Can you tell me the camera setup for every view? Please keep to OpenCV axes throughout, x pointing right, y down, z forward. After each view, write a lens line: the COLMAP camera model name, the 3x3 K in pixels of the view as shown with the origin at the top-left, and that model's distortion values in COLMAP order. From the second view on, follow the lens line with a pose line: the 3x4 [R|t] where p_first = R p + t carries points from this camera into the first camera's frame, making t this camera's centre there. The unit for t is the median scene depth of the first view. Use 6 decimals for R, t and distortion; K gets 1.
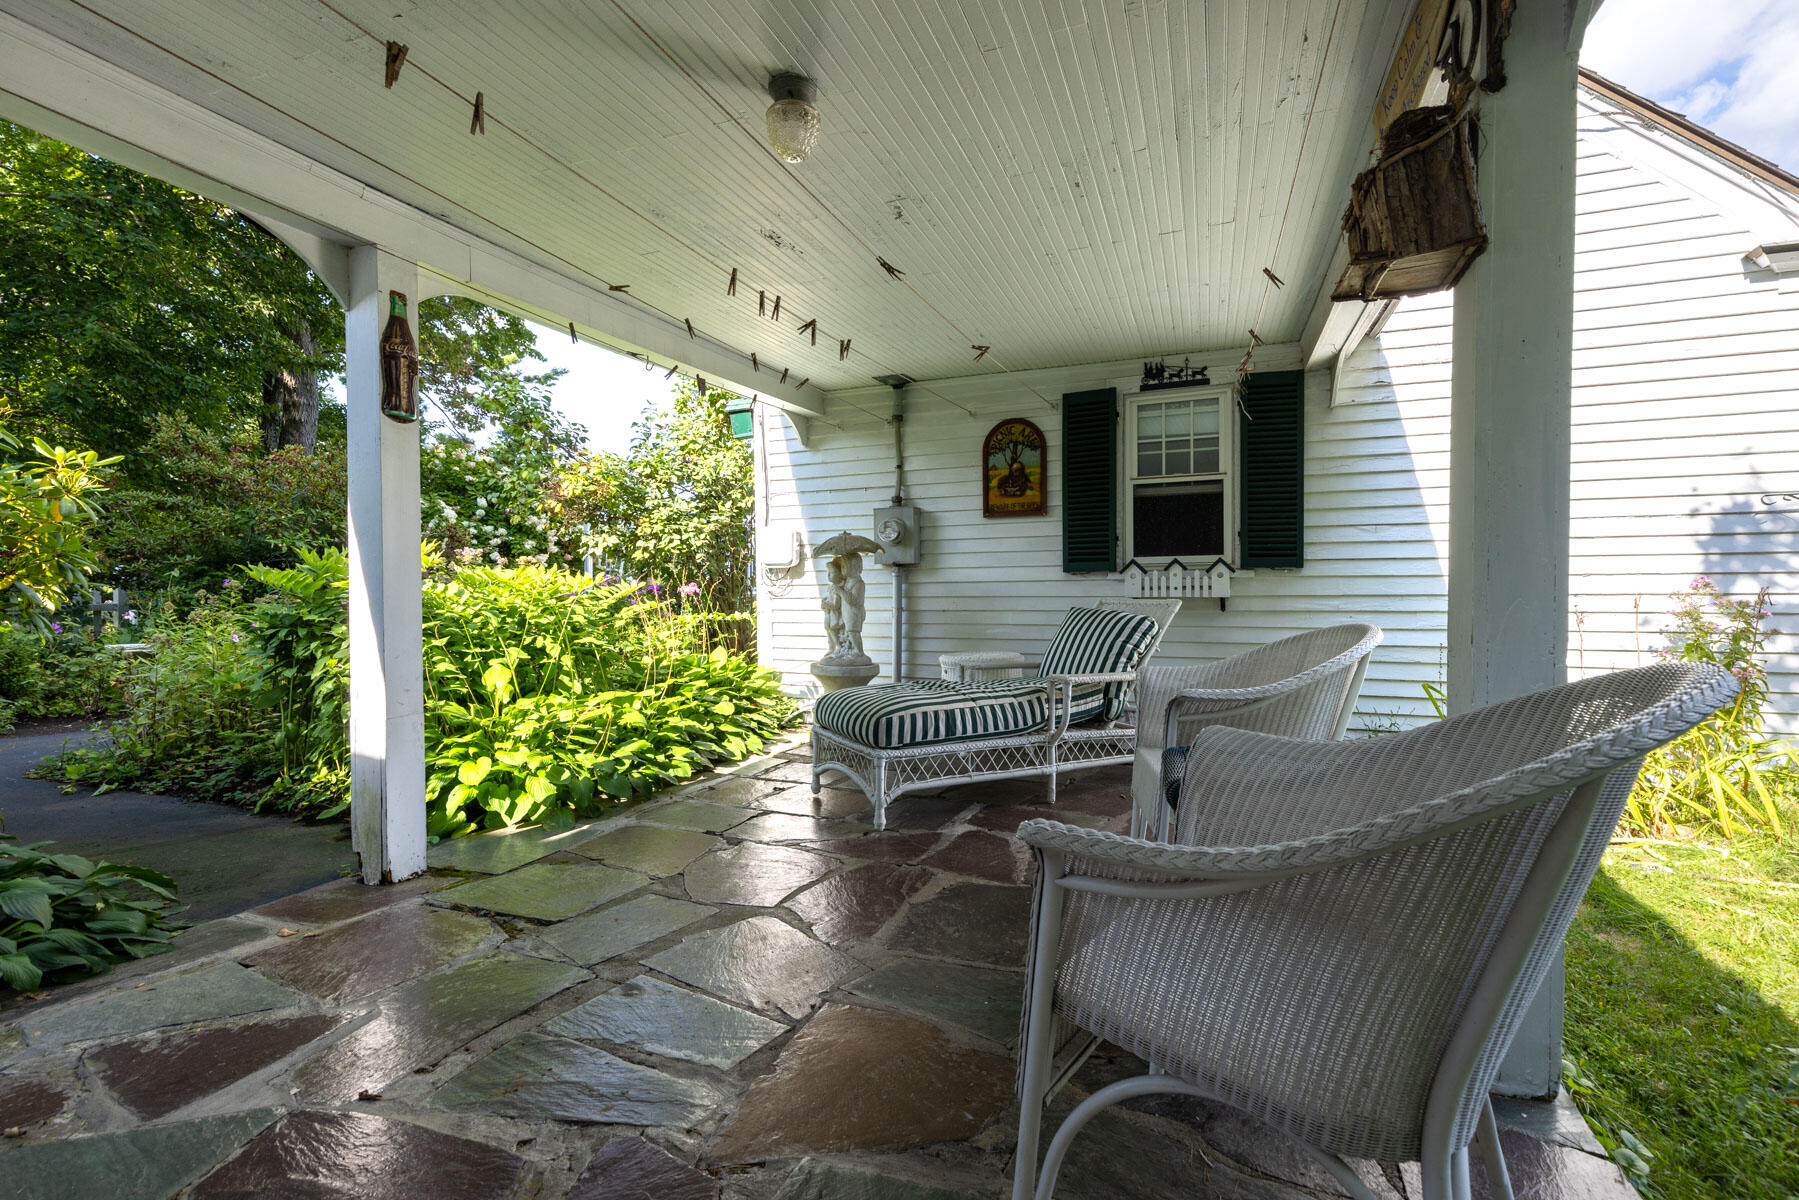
lens RADIAL K [[816.4, 0, 897.9], [0, 816.4, 594.4], [0, 0, 1]] dist [0.009706, -0.001216]
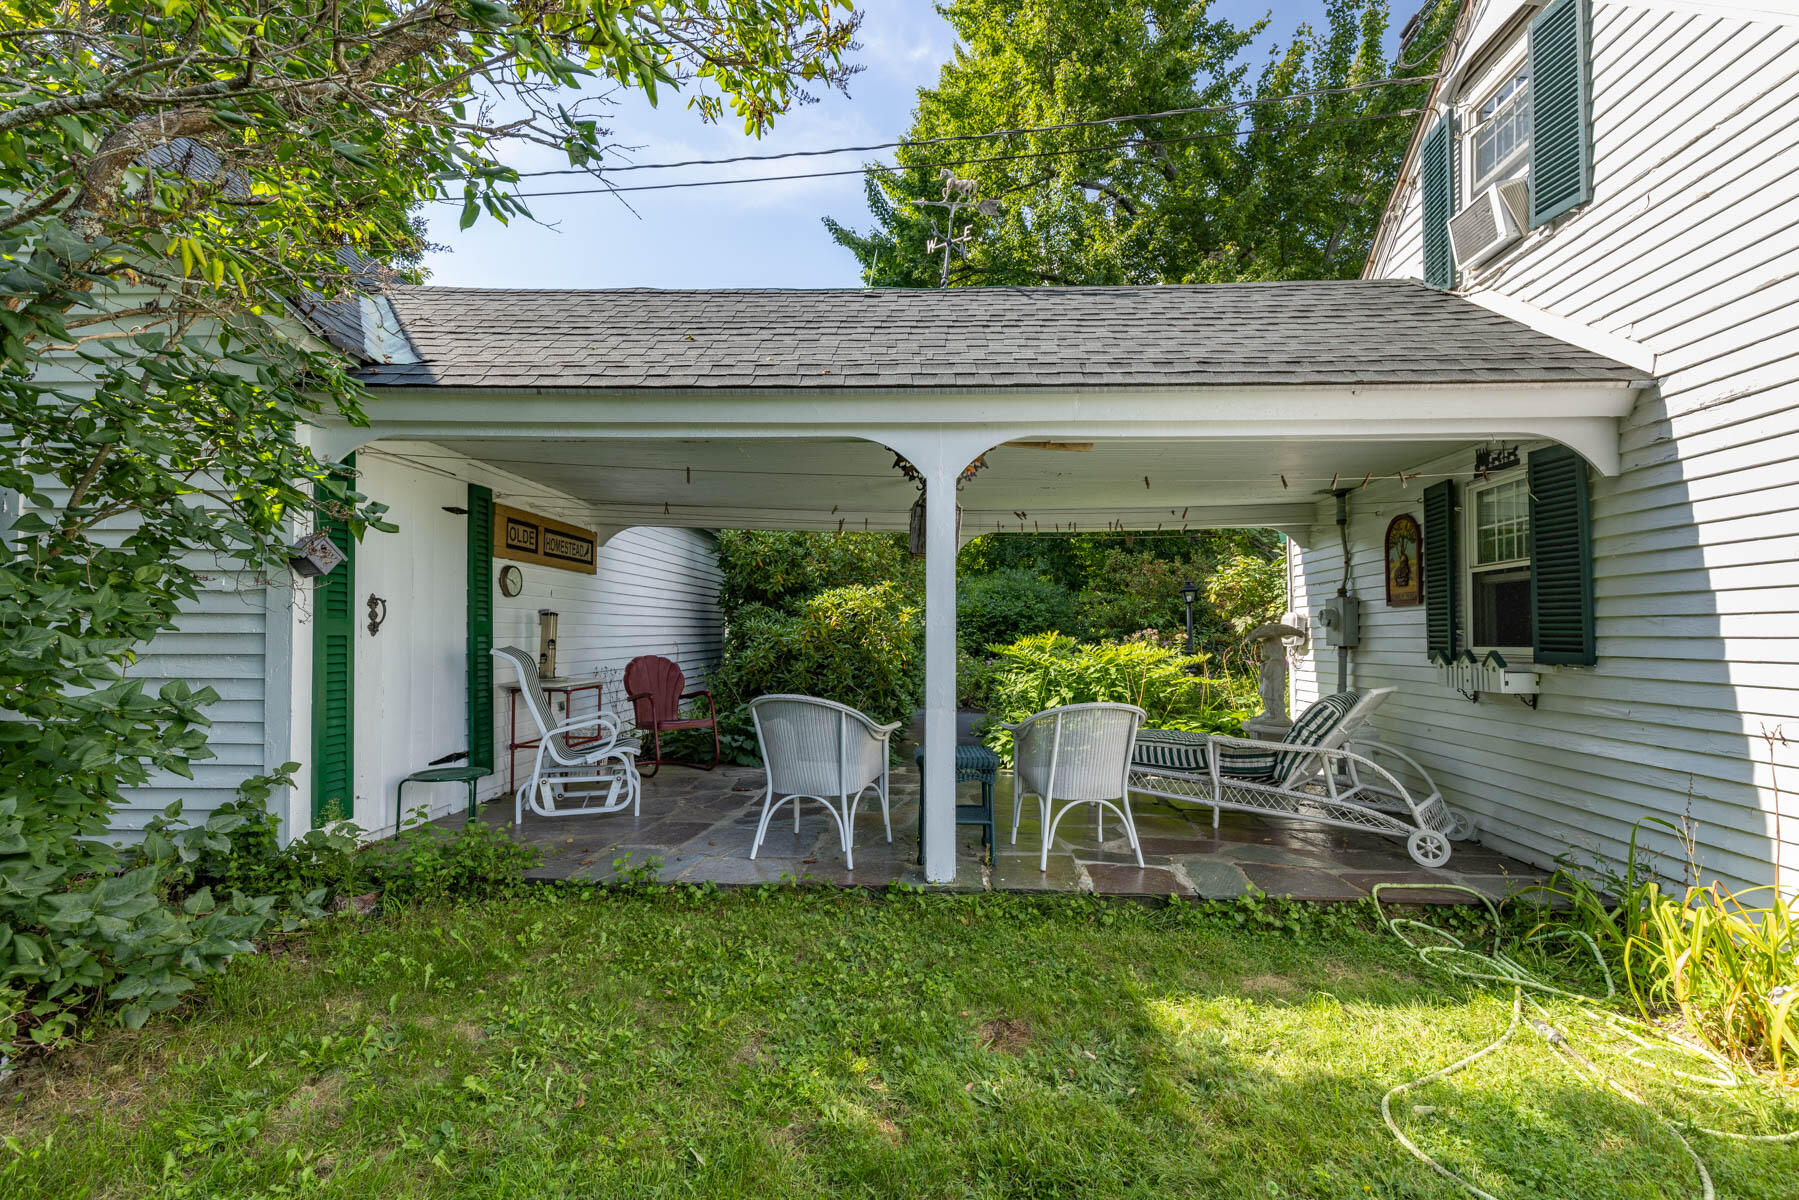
lens RADIAL K [[816.4, 0, 902.3], [0, 816.4, 612.7], [0, 0, 1]] dist [0.009706, -0.001216]
pose [[0.307042, -0.018038, -0.951525, 1.028969], [-0.013948, 0.999628, -0.023450, -0.054238], [0.951594, 0.020472, 0.306676, 0.043482]]
